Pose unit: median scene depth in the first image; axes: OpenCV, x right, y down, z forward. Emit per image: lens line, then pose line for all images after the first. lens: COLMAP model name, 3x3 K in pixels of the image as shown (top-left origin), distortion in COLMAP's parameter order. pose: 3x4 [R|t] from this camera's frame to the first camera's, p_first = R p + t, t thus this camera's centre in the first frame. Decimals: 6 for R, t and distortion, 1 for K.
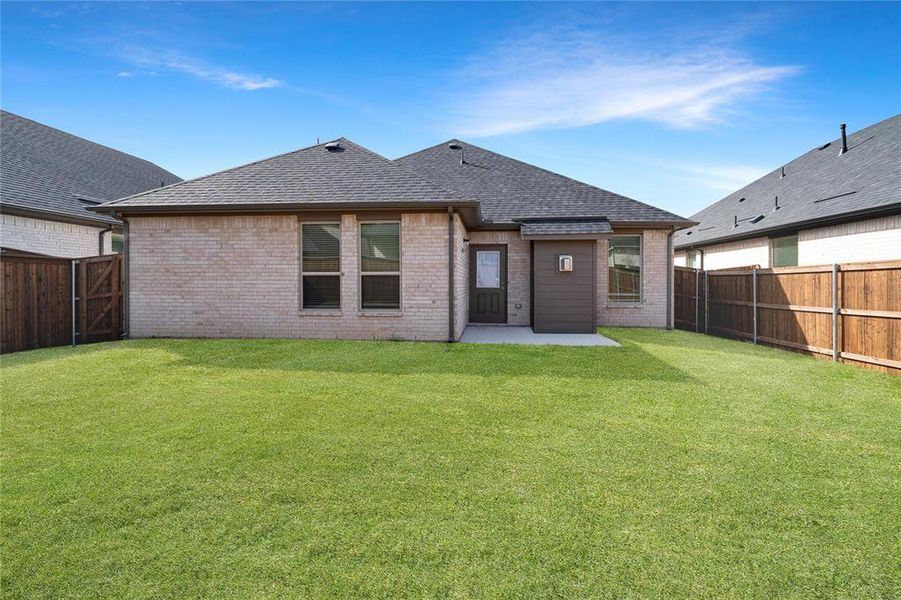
lens RADIAL K [[444.7, 0, 455.7], [0, 444.7, 286.7], [0, 0, 1]] dist [0.006798, -0.002563]
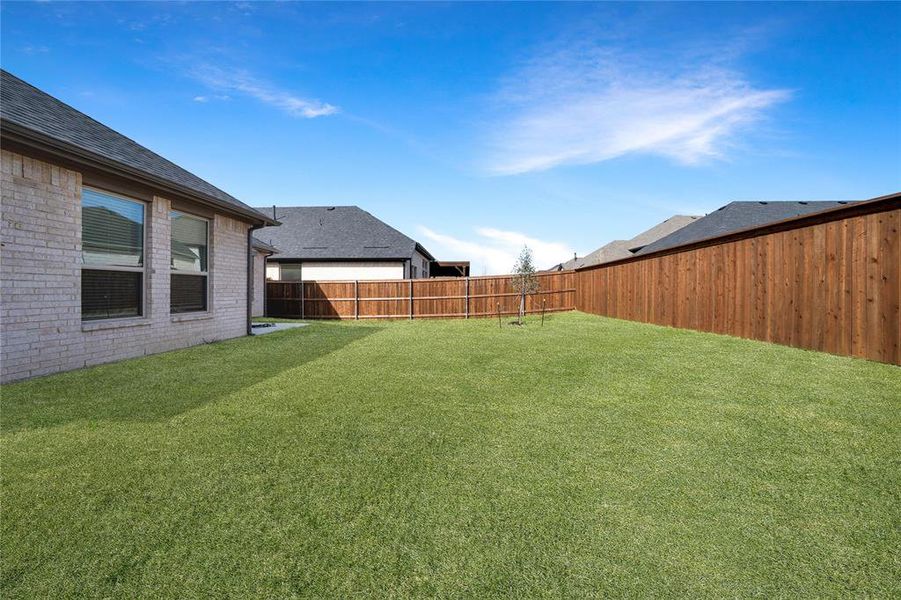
lens RADIAL K [[314.9, 0, 448.3], [0, 314.9, 291.4], [0, 0, 1]] dist [-0.002637, 0.000010]
pose [[-0.021528, -0.002316, 0.999766, -0.801215], [0.010526, 0.999941, 0.002543, 0.011569], [-0.999713, 0.010579, -0.021502, 0.476822]]
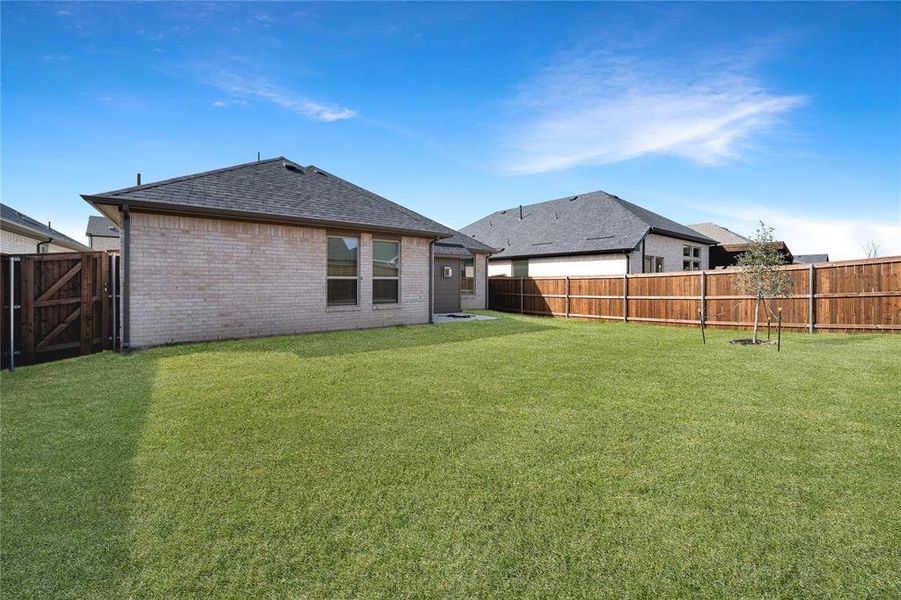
lens RADIAL K [[357.7, 0, 456.9], [0, 357.7, 285.1], [0, 0, 1]] dist [-0.004424, -0.000150]
pose [[0.726239, -0.004686, 0.687426, -0.755173], [0.004511, 0.999988, 0.002051, -0.009089], [-0.687427, 0.001612, 0.726251, 0.039220]]
